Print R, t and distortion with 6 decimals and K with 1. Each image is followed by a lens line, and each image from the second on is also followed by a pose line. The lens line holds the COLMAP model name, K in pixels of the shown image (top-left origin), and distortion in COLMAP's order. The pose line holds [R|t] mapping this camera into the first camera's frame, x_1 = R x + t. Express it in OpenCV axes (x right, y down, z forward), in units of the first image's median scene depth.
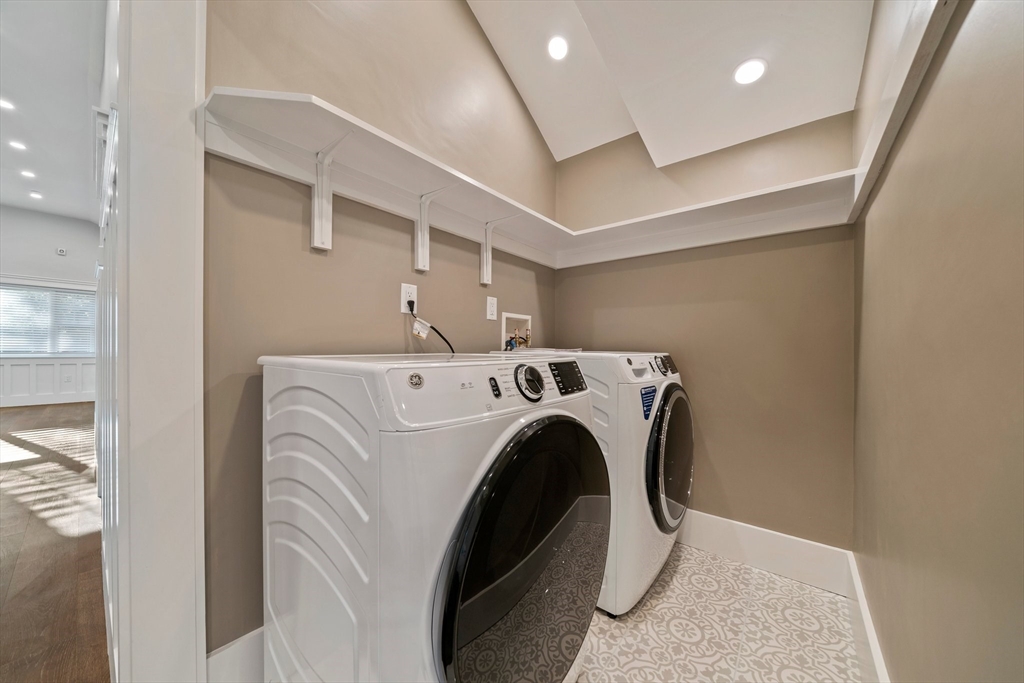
lens RADIAL K [[357.5, 0, 512.6], [0, 357.5, 345.5], [0, 0, 1]] dist [-0.009536, 0.000394]
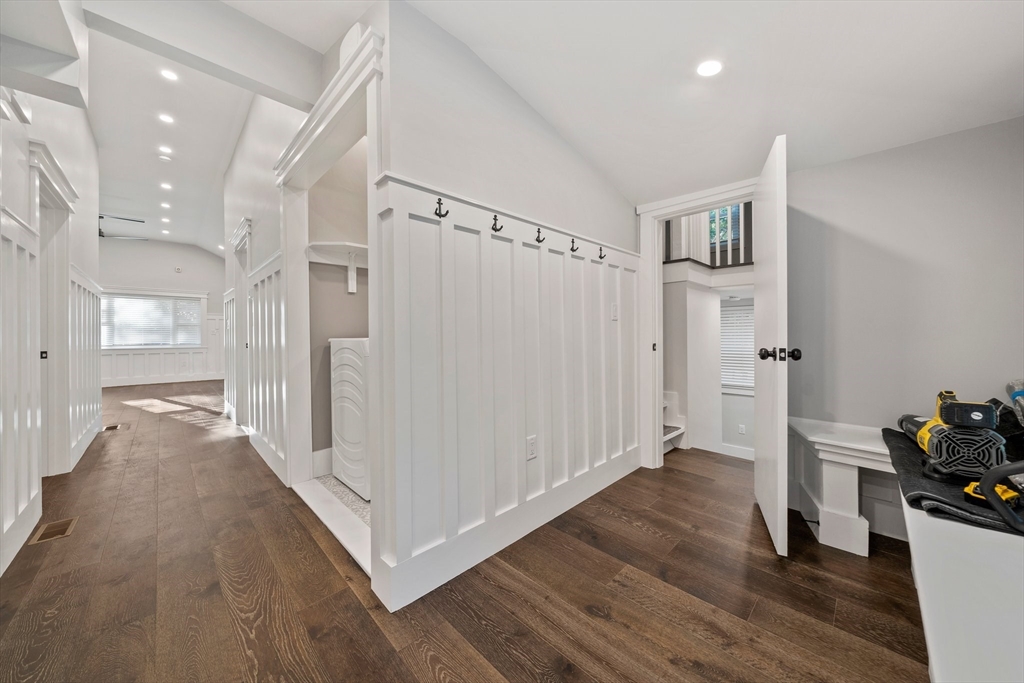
lens RADIAL K [[357.5, 0, 510.4], [0, 357.5, 336.7], [0, 0, 1]] dist [-0.009536, 0.000394]
pose [[0.993772, -0.015040, -0.110417, 0.737335], [0.015646, 0.999867, 0.004618, 0.021436], [0.110333, -0.006317, 0.993875, -1.191282]]
